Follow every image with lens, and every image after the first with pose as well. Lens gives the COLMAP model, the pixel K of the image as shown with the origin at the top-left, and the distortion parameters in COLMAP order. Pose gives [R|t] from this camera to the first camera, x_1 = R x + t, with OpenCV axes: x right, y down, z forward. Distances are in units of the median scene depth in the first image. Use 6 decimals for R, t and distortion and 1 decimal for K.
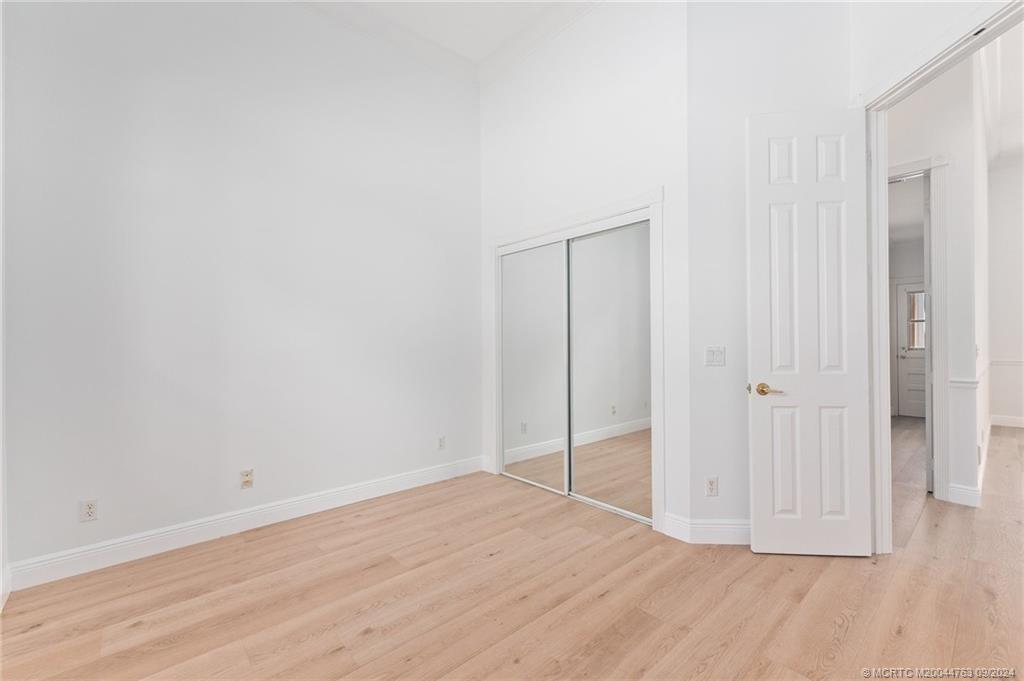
lens RADIAL K [[427.5, 0, 519.6], [0, 427.5, 339.8], [0, 0, 1]] dist [0.001770, -0.000556]
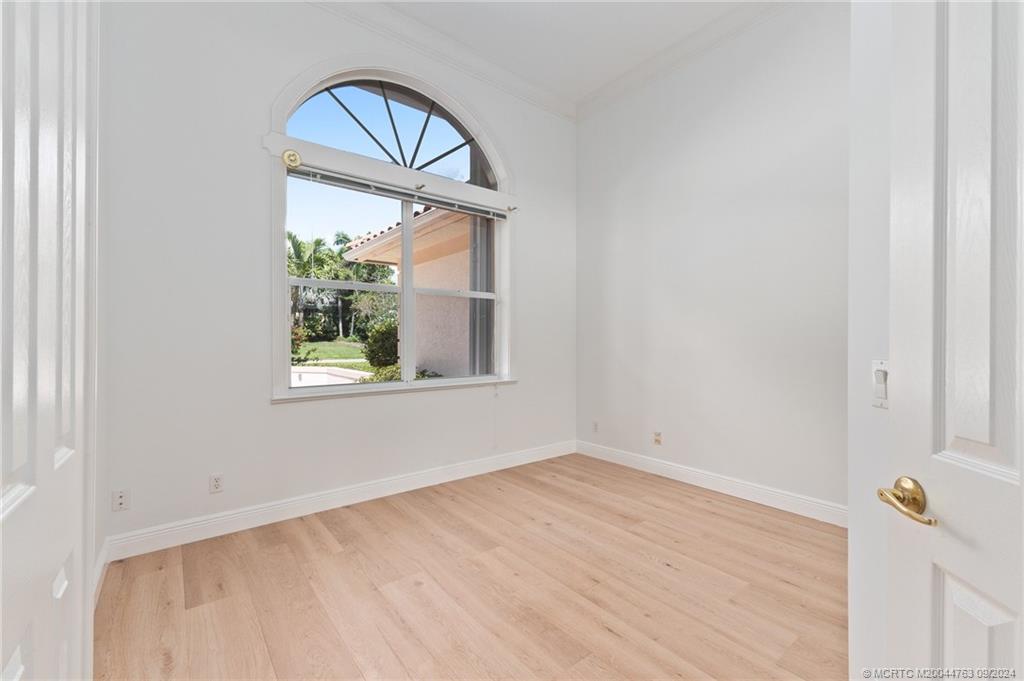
lens RADIAL K [[427.5, 0, 509.3], [0, 427.5, 332.9], [0, 0, 1]] dist [0.001770, -0.000556]
pose [[-0.061282, -0.006889, -0.998097, 0.878542], [0.003896, 0.999967, -0.007141, -0.007414], [0.998113, -0.004326, -0.061253, 0.685581]]
